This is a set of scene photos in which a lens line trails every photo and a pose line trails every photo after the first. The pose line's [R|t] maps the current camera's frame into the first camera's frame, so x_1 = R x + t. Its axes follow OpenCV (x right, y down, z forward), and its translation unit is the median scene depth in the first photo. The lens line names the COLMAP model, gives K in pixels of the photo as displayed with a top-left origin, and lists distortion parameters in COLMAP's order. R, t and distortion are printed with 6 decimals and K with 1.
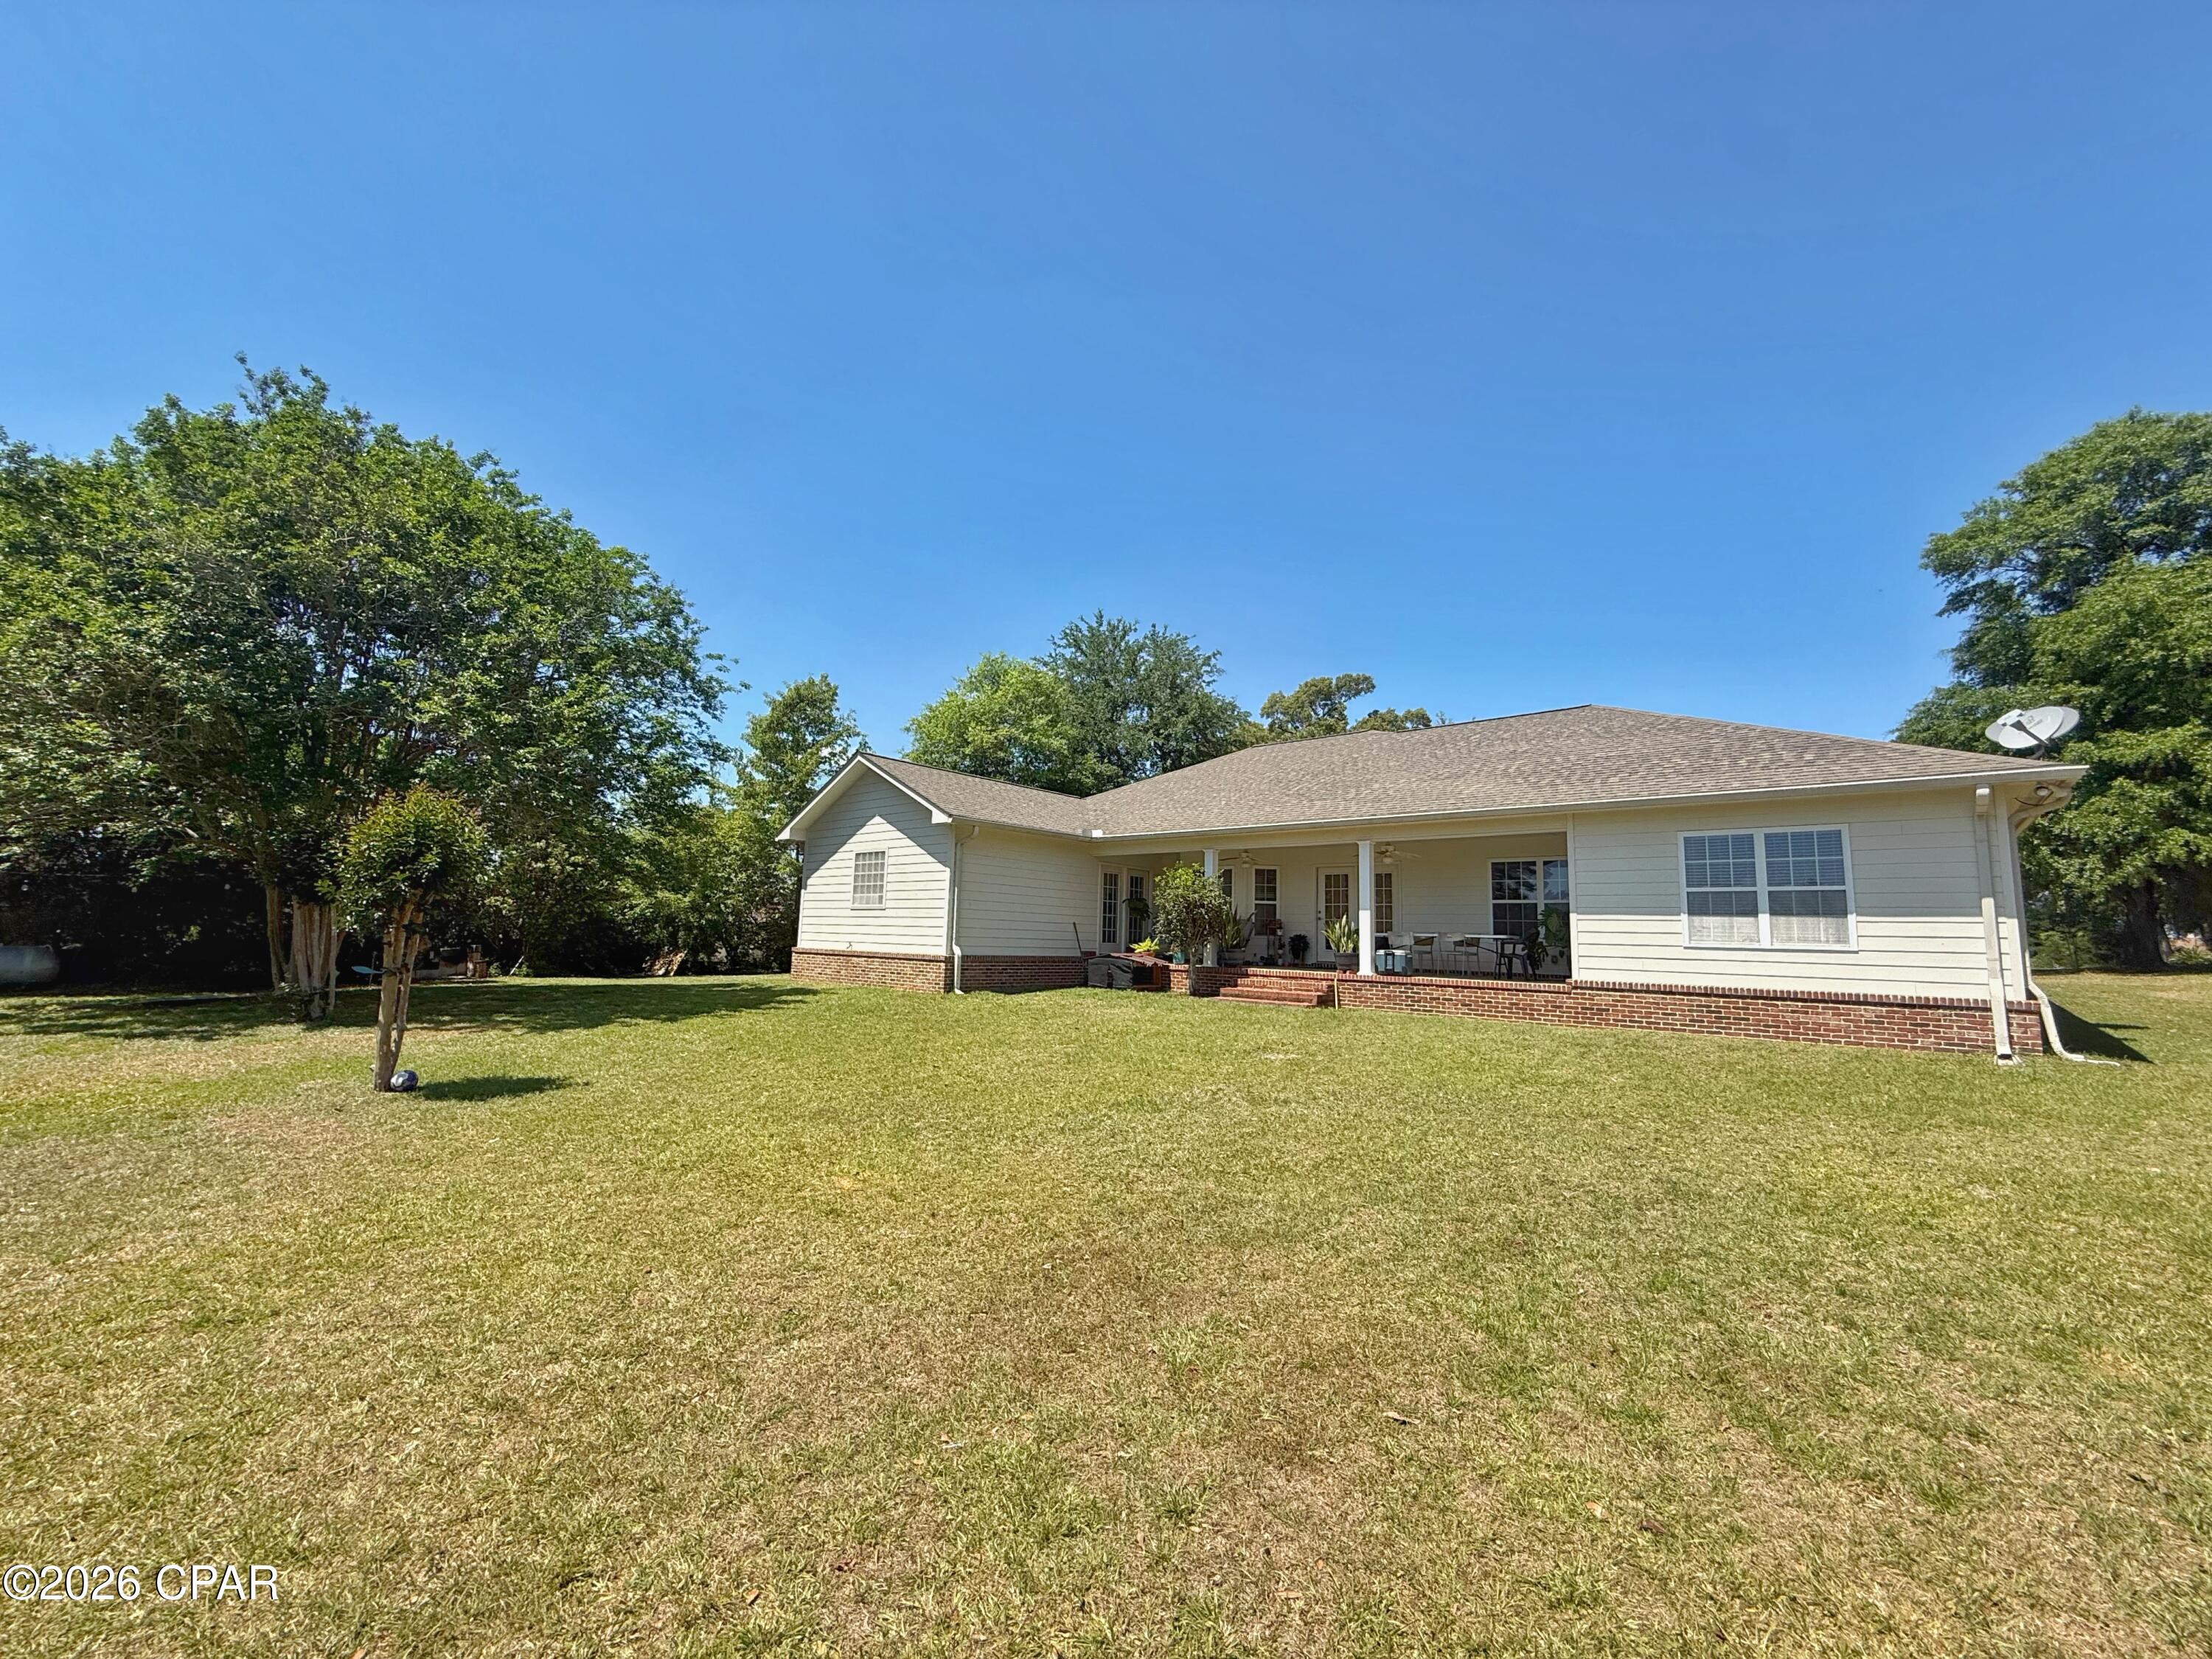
lens RADIAL K [[888.0, 0, 1099.7], [0, 888.0, 829.8], [0, 0, 1]] dist [-0.000945, 0.000538]
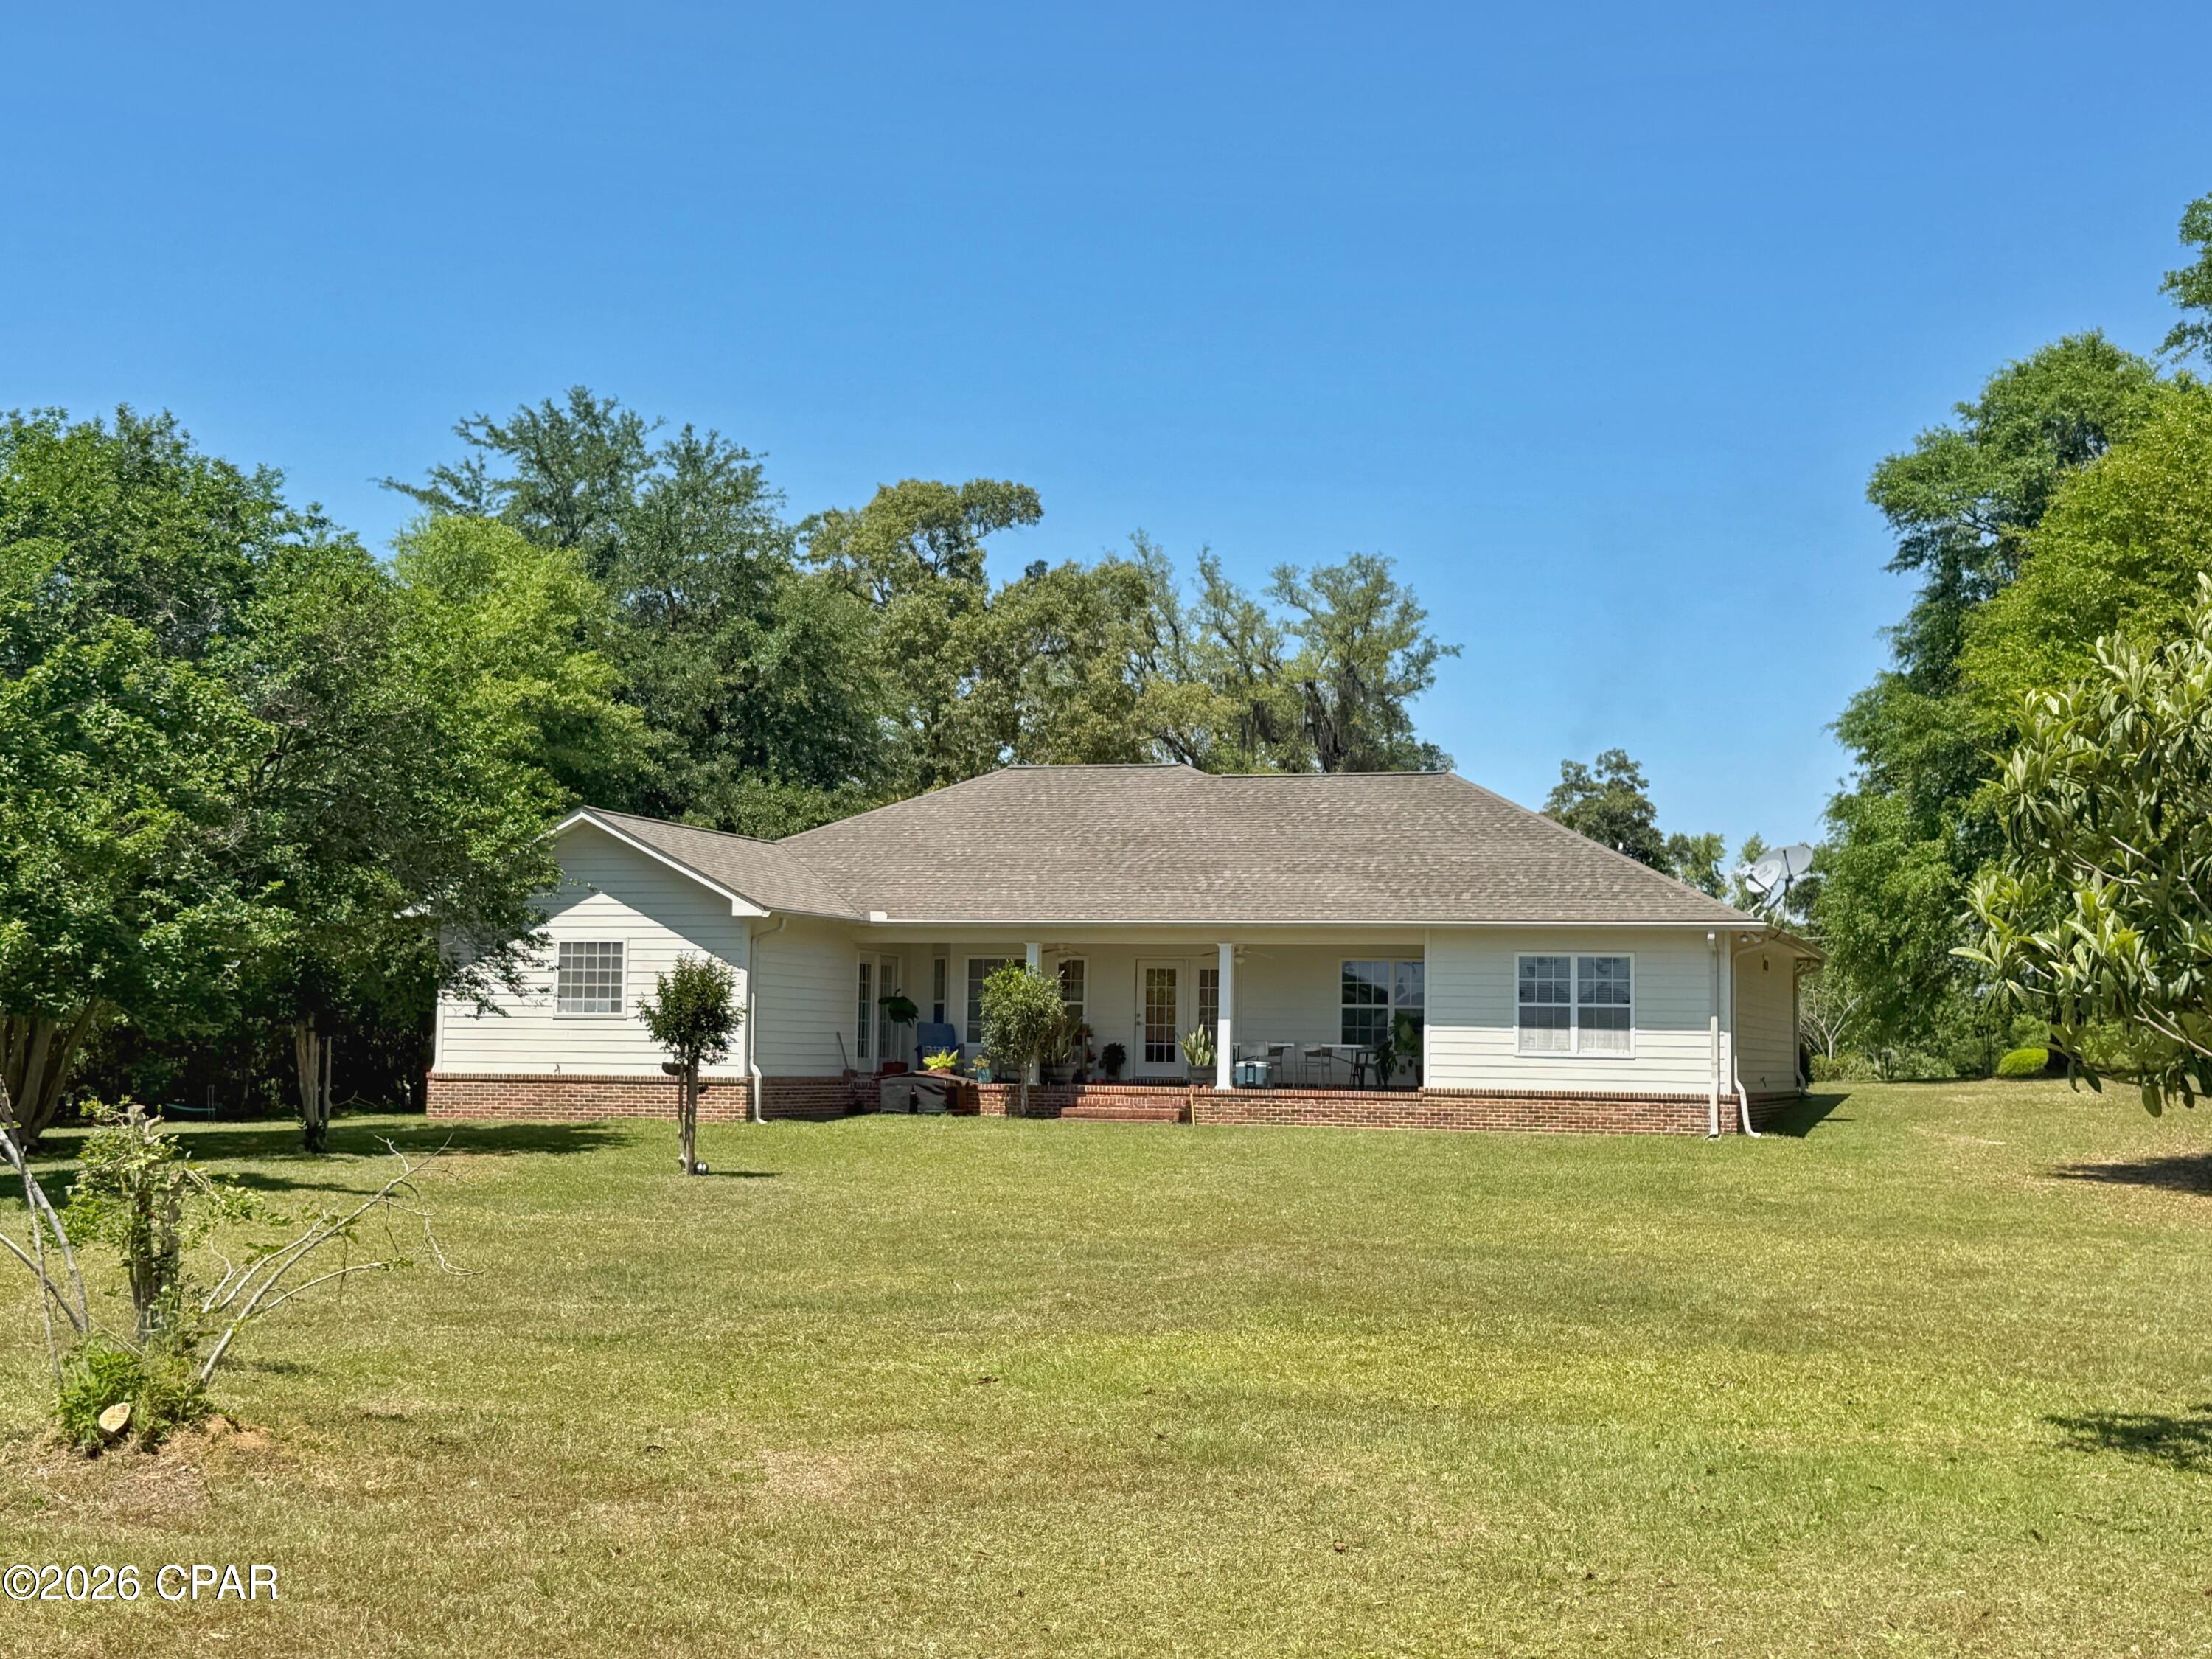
lens RADIAL K [[2928.0, 0, 1106.0], [0, 2928.0, 829.5], [0, 0, 1]] dist [0.111194, -0.025846]
pose [[0.919102, 0.015472, 0.393716, -0.952526], [-0.037372, 0.998147, 0.048017, -0.232232], [-0.392243, -0.058846, 0.917977, -1.625584]]
